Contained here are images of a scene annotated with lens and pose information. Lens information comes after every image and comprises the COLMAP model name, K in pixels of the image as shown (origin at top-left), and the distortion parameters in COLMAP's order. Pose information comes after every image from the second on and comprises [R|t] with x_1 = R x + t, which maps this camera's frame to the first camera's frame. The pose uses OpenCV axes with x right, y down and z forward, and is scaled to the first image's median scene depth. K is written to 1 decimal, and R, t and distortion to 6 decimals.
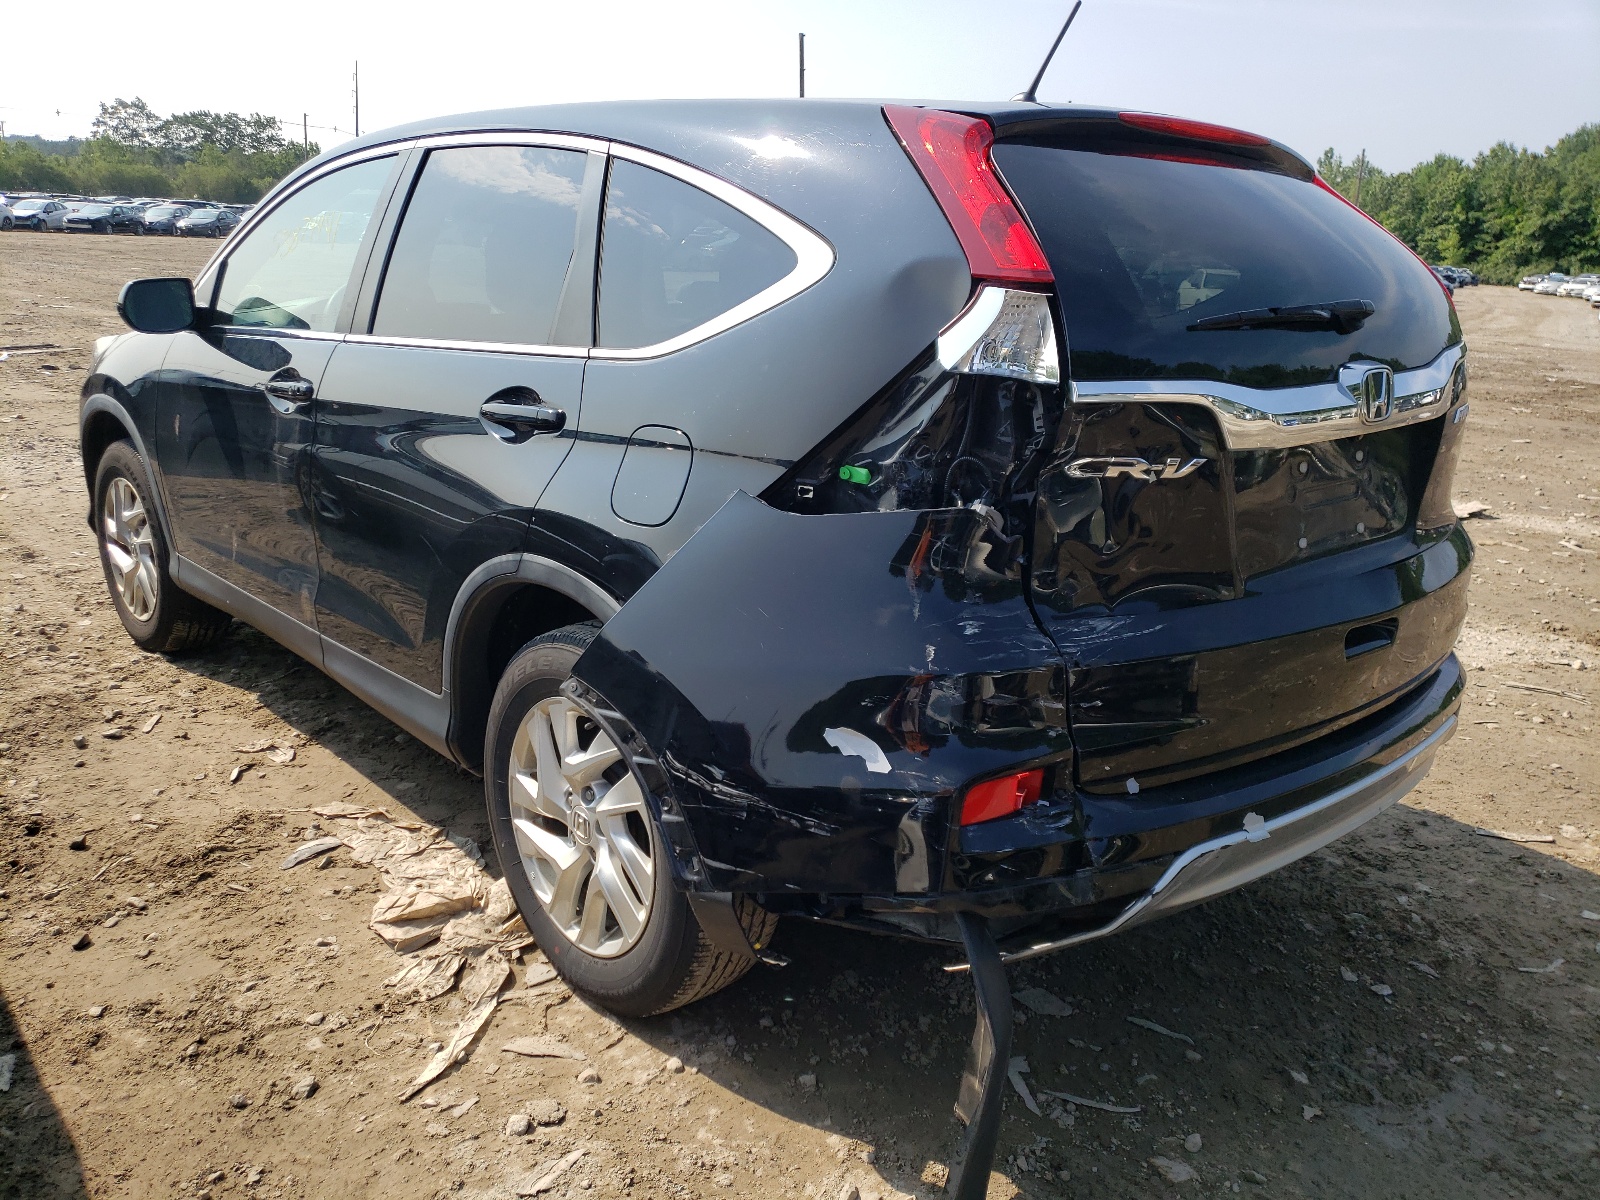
lens RADIAL K [[1209.1, 0, 793.5], [0, 1209.1, 600.3], [0, 0, 1]] dist [0.031406, -0.037593]
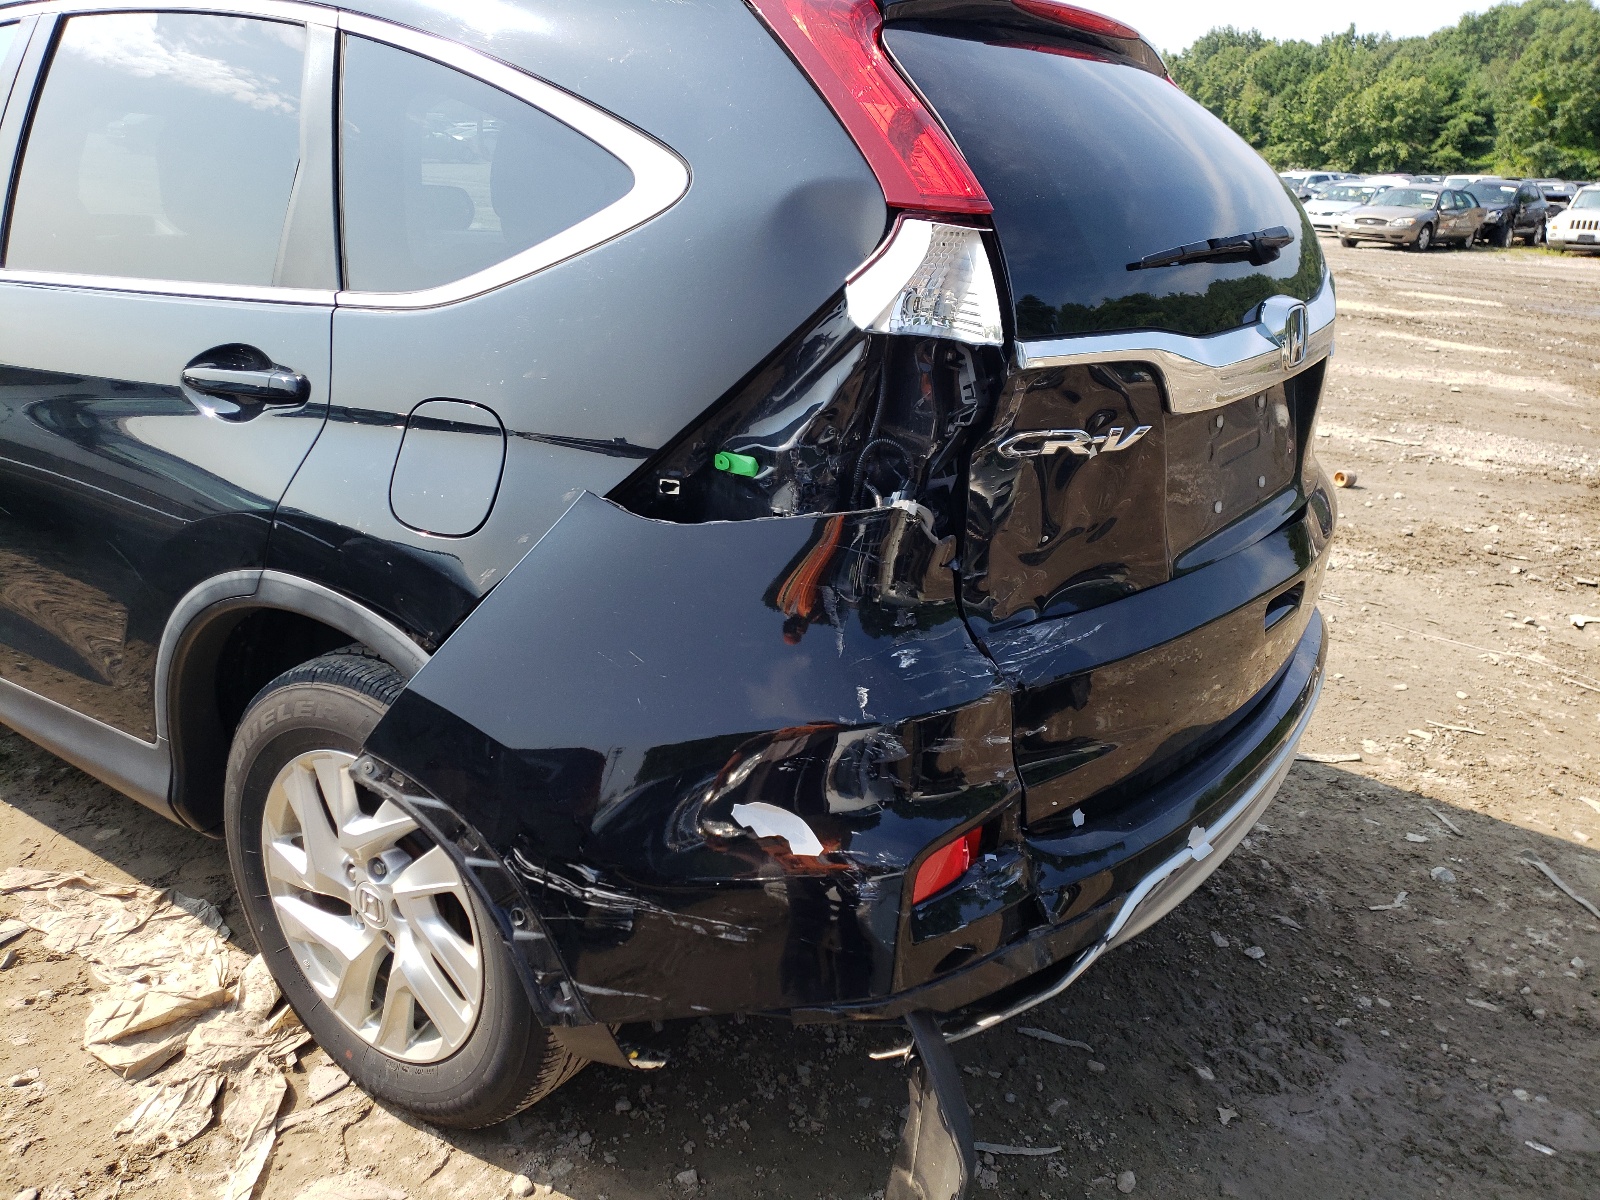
lens RADIAL K [[1237.2, 0, 798.2], [0, 1237.2, 600.0], [0, 0, 1]] dist [0.004012, 0.002344]
pose [[0.972469, -0.072512, 0.221464, -0.073289], [0.056529, 0.995374, 0.077683, -0.061982], [-0.226073, -0.063026, 0.972069, 0.178006]]
